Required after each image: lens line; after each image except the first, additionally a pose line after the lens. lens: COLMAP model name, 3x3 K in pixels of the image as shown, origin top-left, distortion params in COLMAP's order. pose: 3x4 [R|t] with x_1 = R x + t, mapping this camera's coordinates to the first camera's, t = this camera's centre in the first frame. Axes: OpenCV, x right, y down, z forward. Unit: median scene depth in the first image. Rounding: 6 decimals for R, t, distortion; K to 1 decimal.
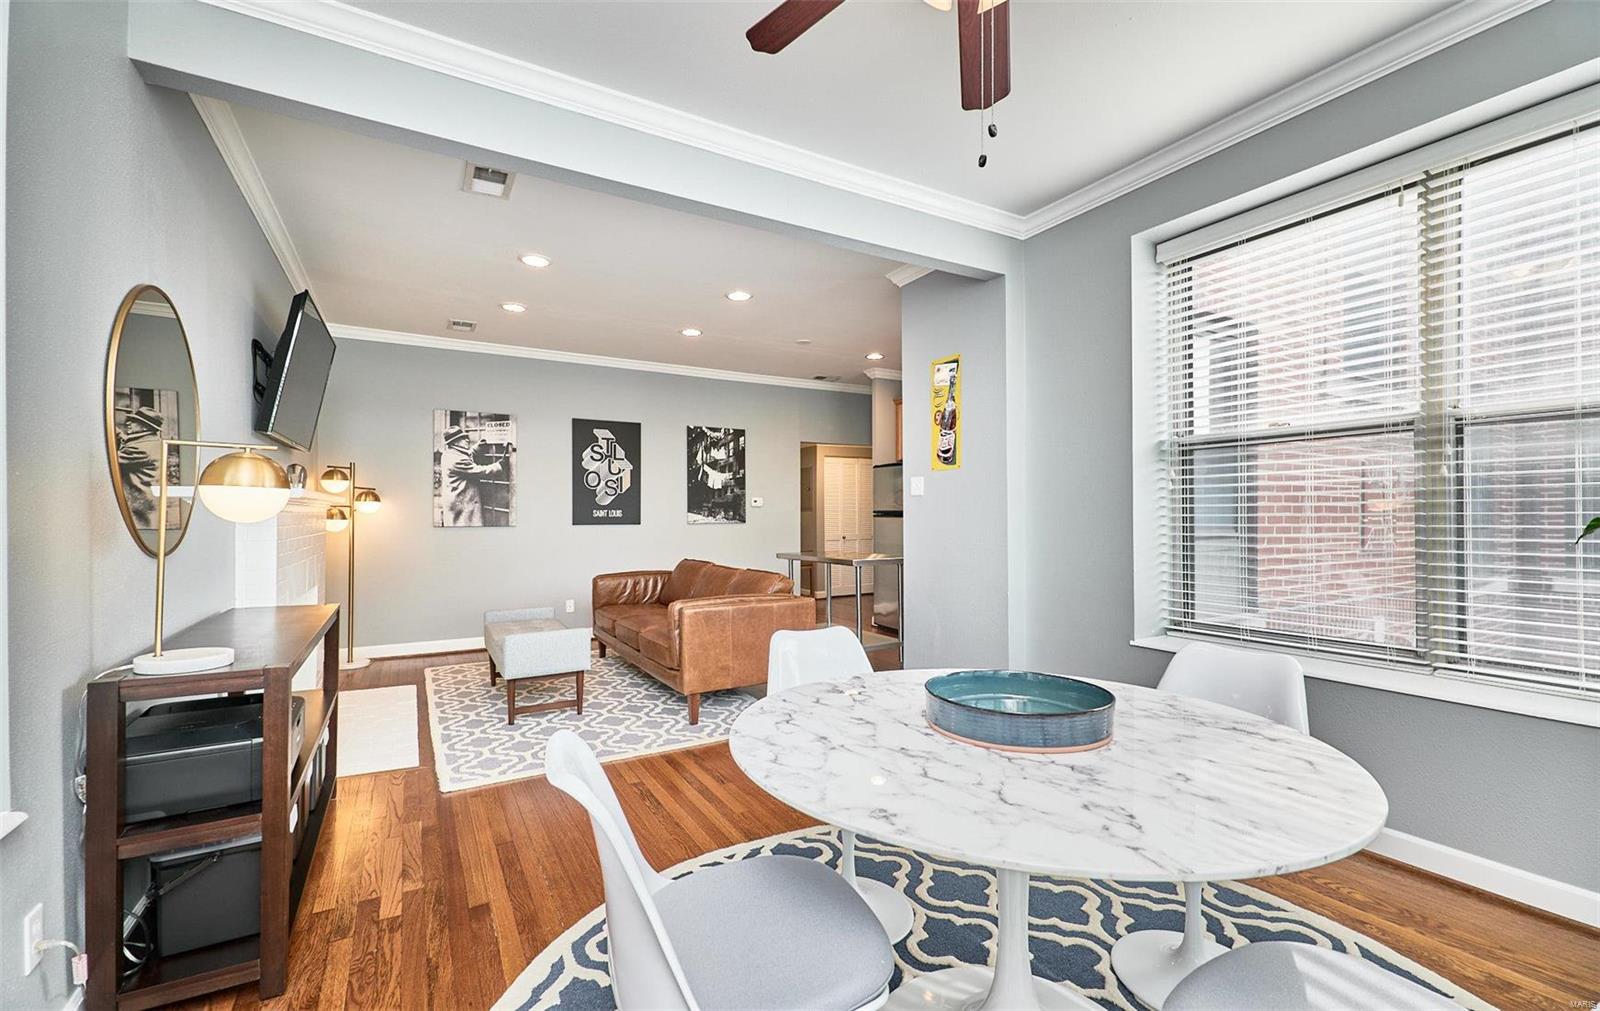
lens RADIAL K [[671.8, 0, 800.0], [0, 671.8, 505.5], [0, 0, 1]] dist [0.001078, -0.000105]
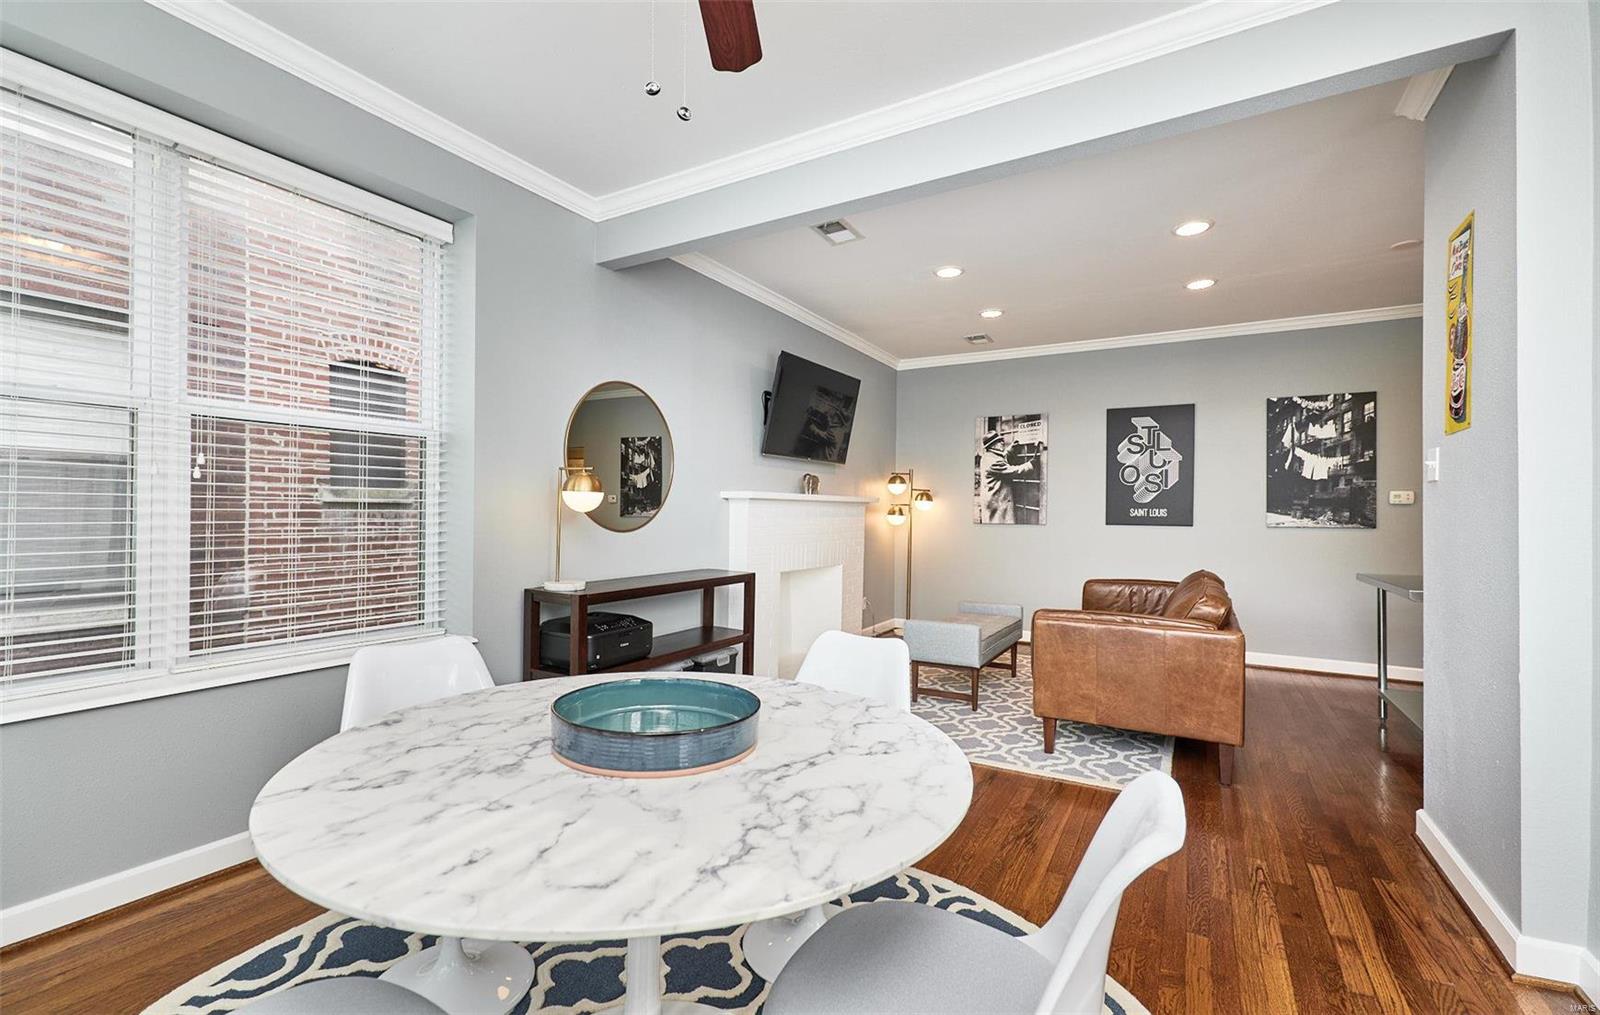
lens RADIAL K [[694.2, 0, 801.8], [0, 694.2, 501.5], [0, 0, 1]] dist [0.001426, 0.000218]
pose [[0.482865, -0.007770, -0.875660, 0.316102], [0.001480, 0.999966, -0.008057, 0.004482], [0.875693, 0.002594, 0.482861, 0.188026]]
